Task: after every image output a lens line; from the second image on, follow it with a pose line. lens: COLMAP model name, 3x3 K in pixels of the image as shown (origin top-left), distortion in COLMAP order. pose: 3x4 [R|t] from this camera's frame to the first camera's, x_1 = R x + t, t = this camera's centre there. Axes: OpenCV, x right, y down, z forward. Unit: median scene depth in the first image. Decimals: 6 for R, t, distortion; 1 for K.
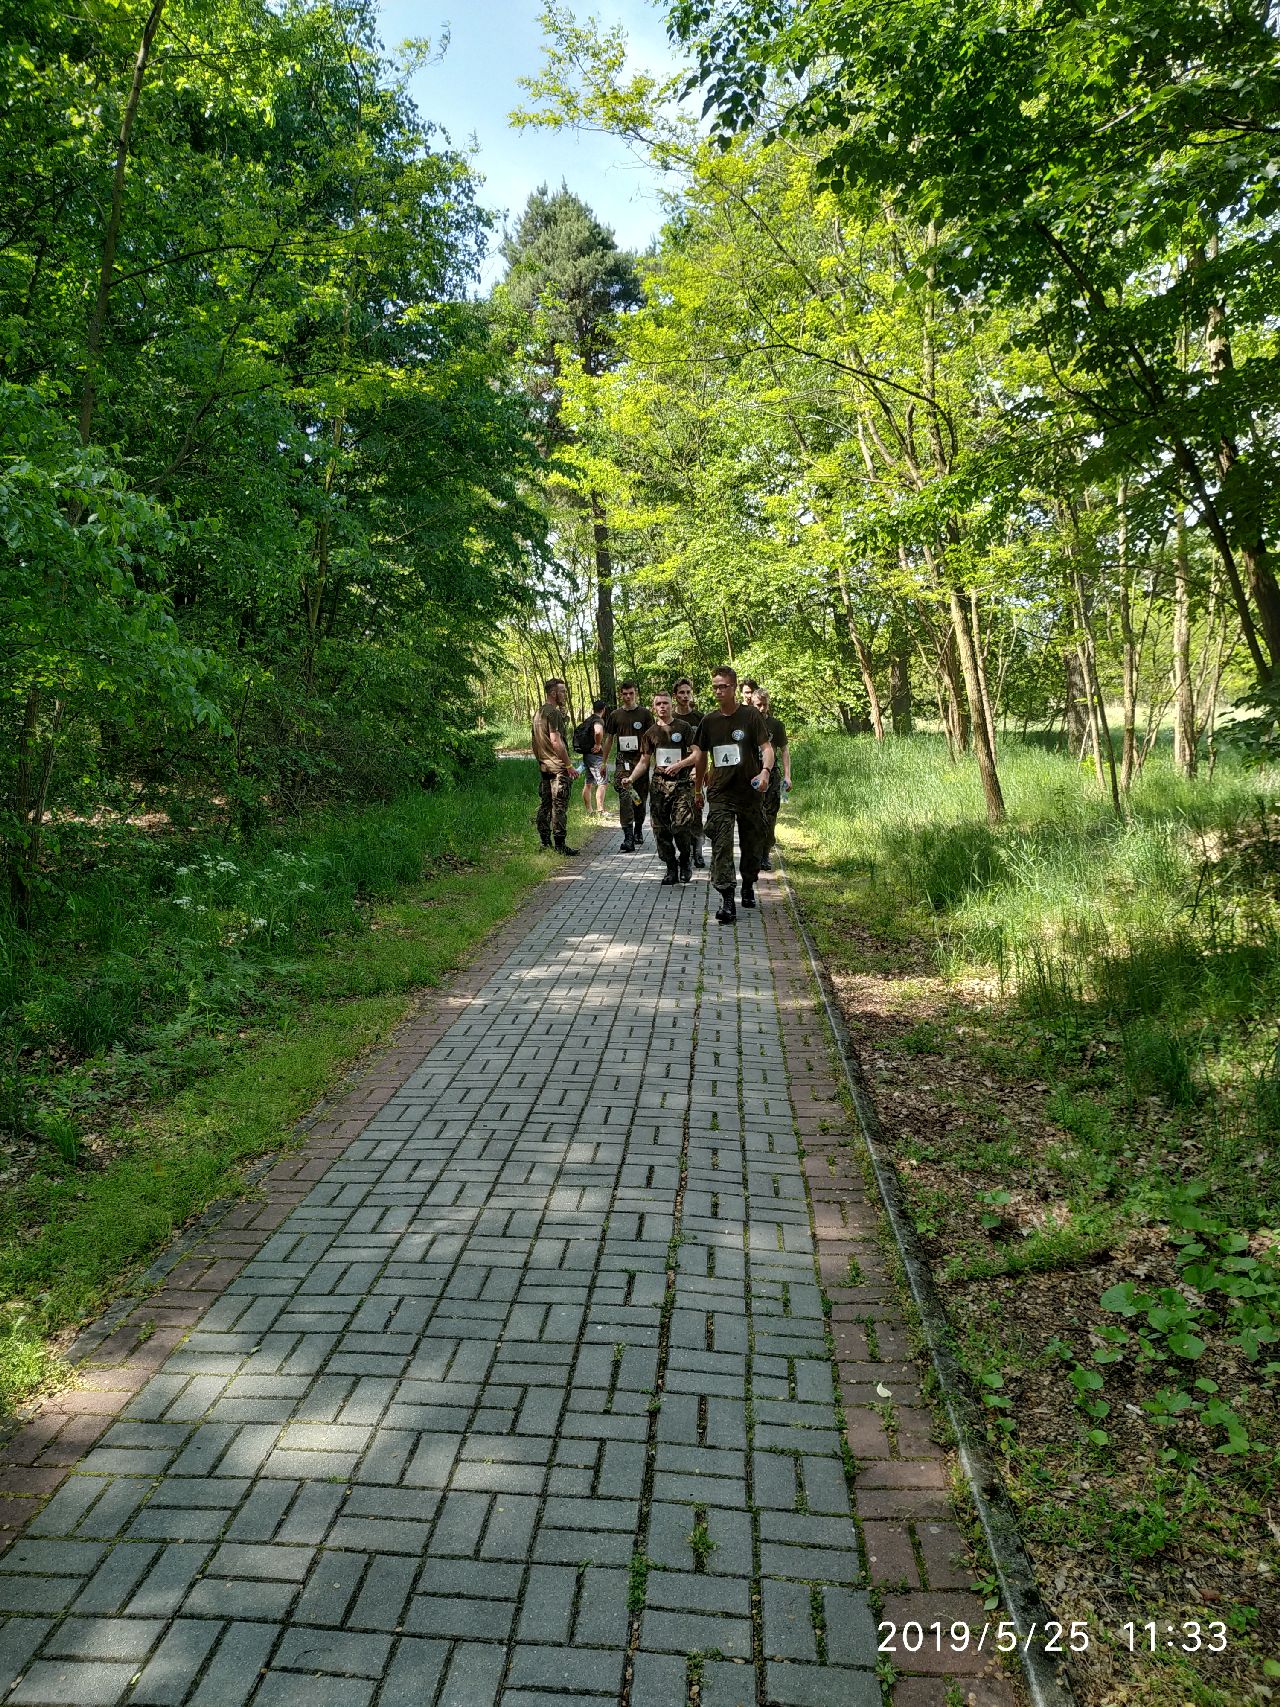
lens RADIAL K [[1194.7, 0, 594.0], [0, 1194.7, 852.4], [0, 0, 1]] dist [0.044009, -0.063832]
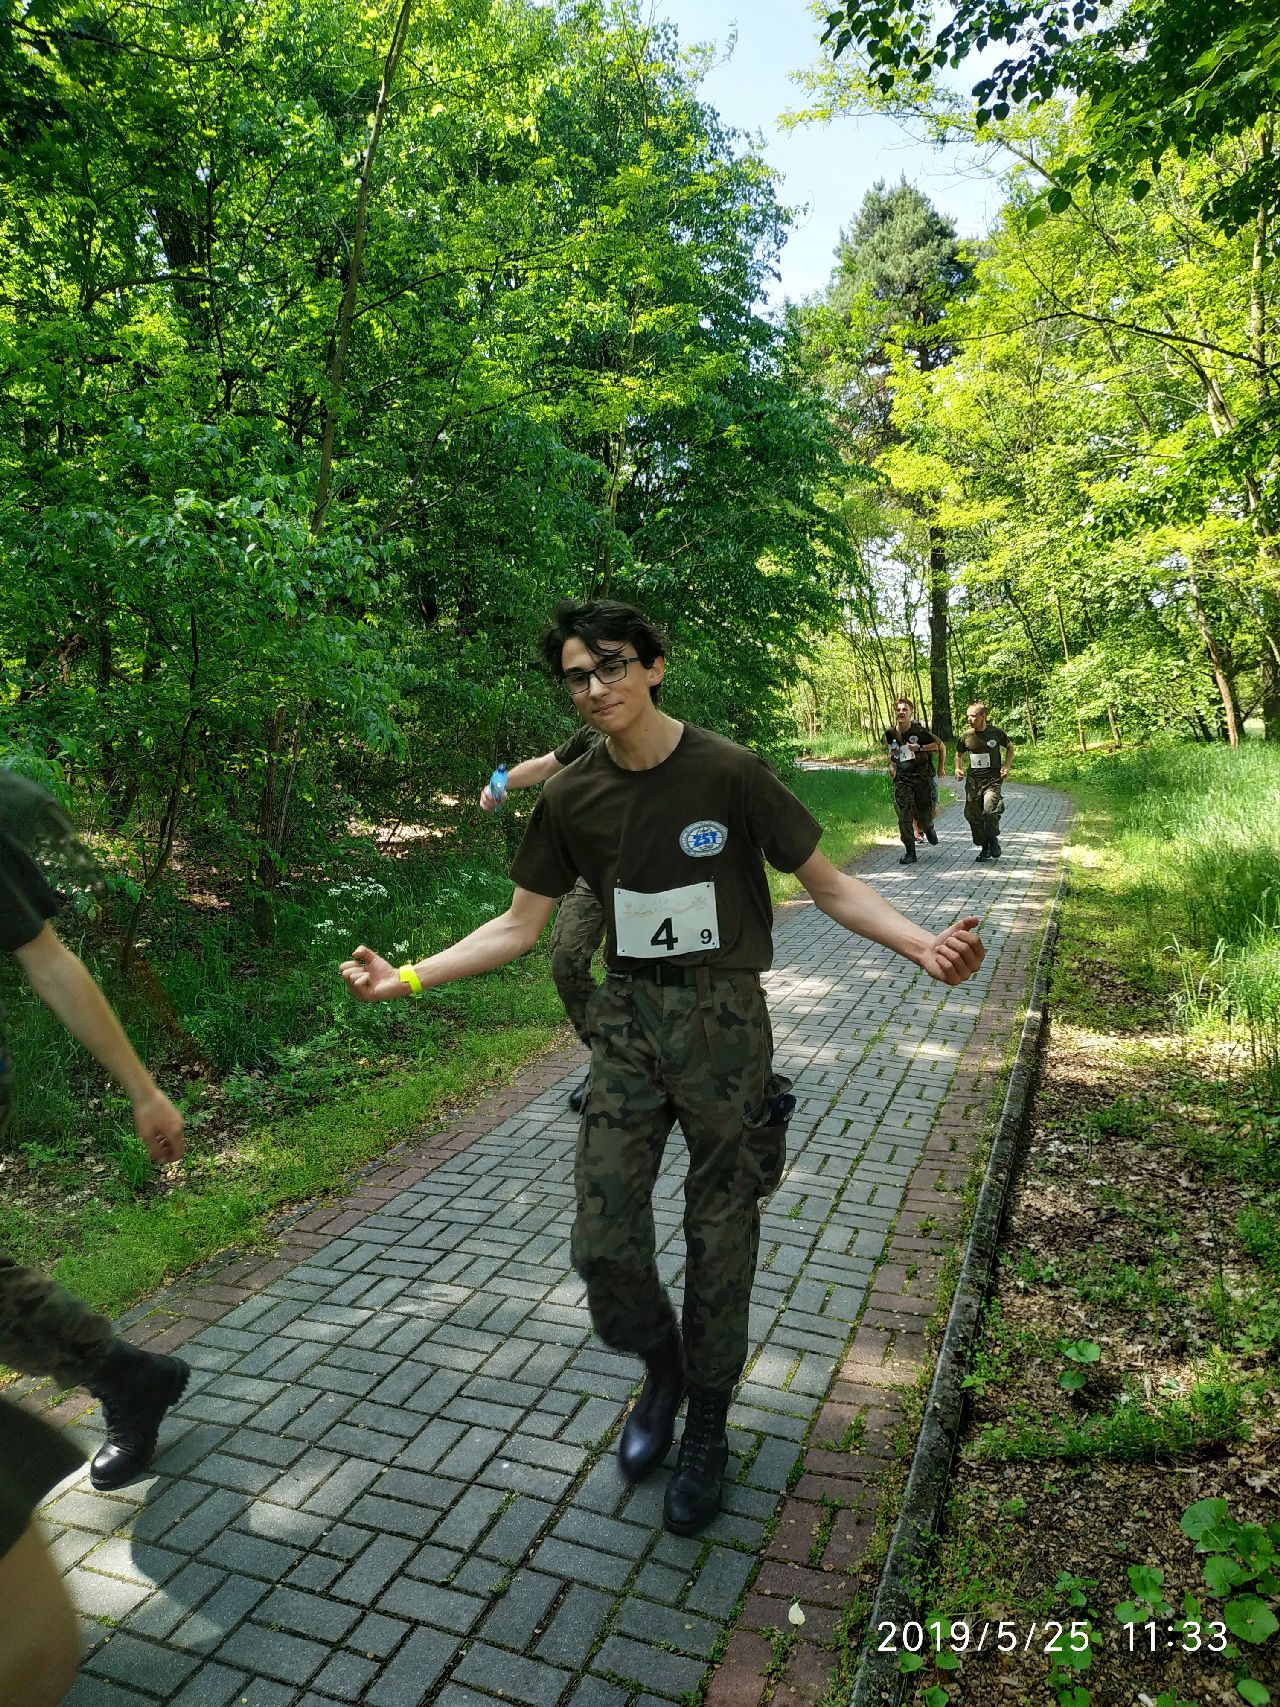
lens RADIAL K [[1190.3, 0, 640.0], [0, 1190.3, 853.5], [0, 0, 1]] dist [0.003922, -0.005305]
pose [[0.964332, 0.018012, -0.264082, 0.176164], [-0.019266, 0.999812, -0.002158, -0.021458], [0.263994, 0.007169, 0.964498, 0.117635]]
